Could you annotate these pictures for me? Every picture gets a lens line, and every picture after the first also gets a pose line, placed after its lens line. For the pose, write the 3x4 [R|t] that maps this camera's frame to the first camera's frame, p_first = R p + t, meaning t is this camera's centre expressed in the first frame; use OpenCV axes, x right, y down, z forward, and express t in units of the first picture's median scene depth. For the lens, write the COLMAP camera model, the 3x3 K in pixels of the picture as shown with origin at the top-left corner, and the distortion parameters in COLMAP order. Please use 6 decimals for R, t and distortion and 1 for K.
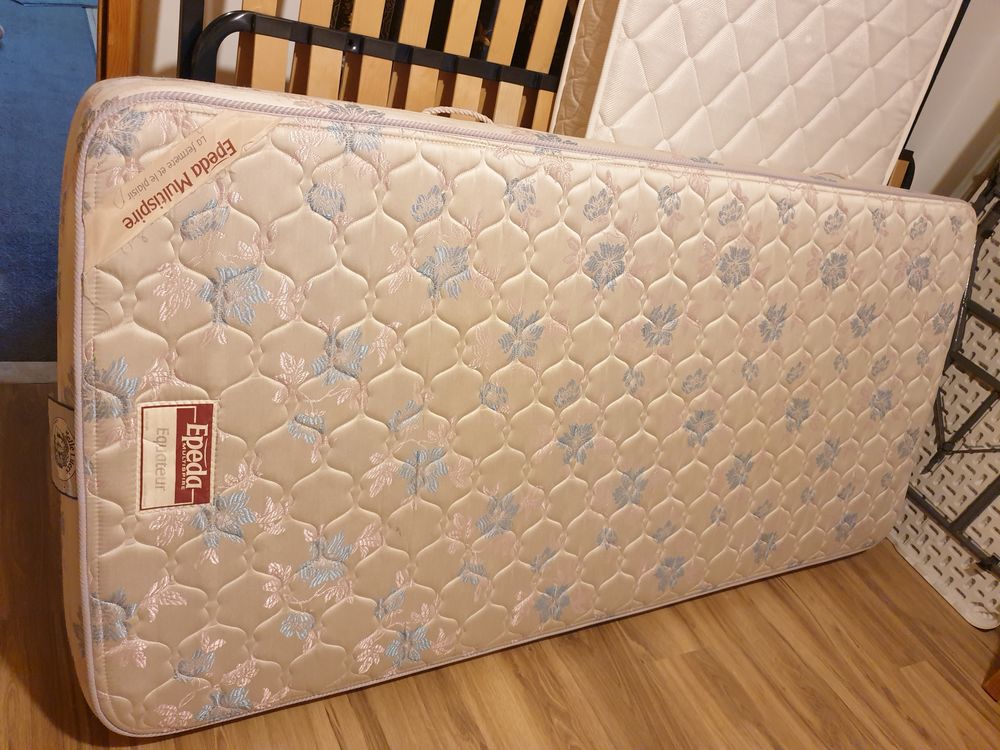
lens RADIAL K [[831.1, 0, 500.0], [0, 831.1, 375.0], [0, 0, 1]] dist [0.010389, 0.002562]
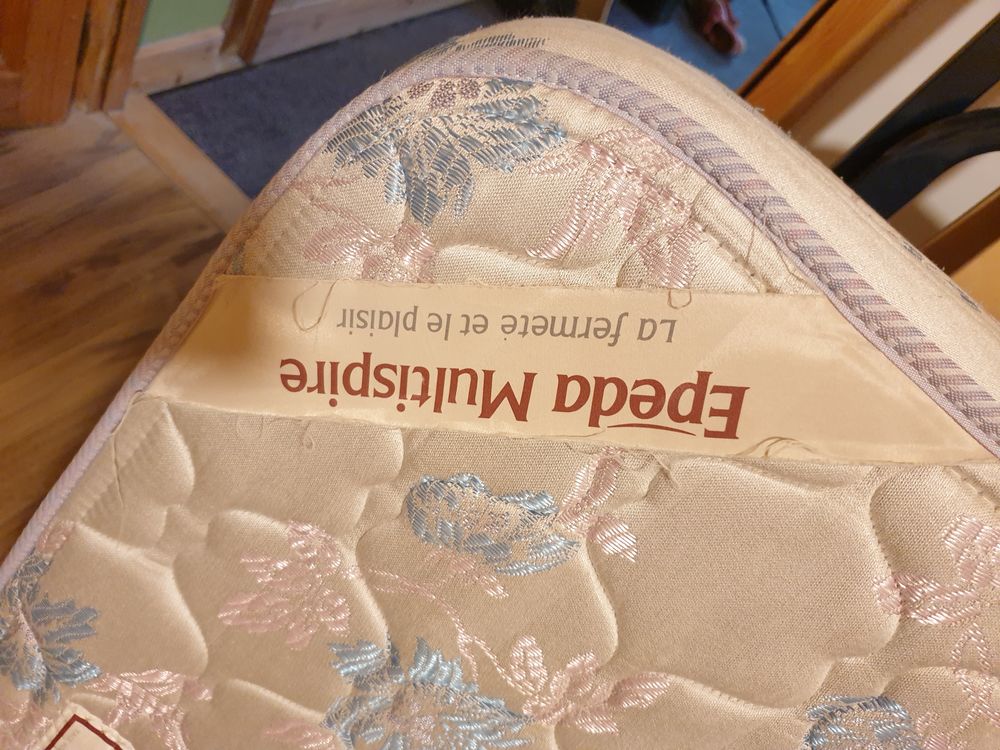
lens RADIAL K [[765.3, 0, 500.0], [0, 765.3, 375.0], [0, 0, 1]] dist [-0.036844, -0.000864]
pose [[0.543520, 0.650275, -0.530780, -0.247946], [-0.700211, 0.699968, 0.140535, -0.268721], [0.462916, 0.295274, 0.835776, 0.777615]]
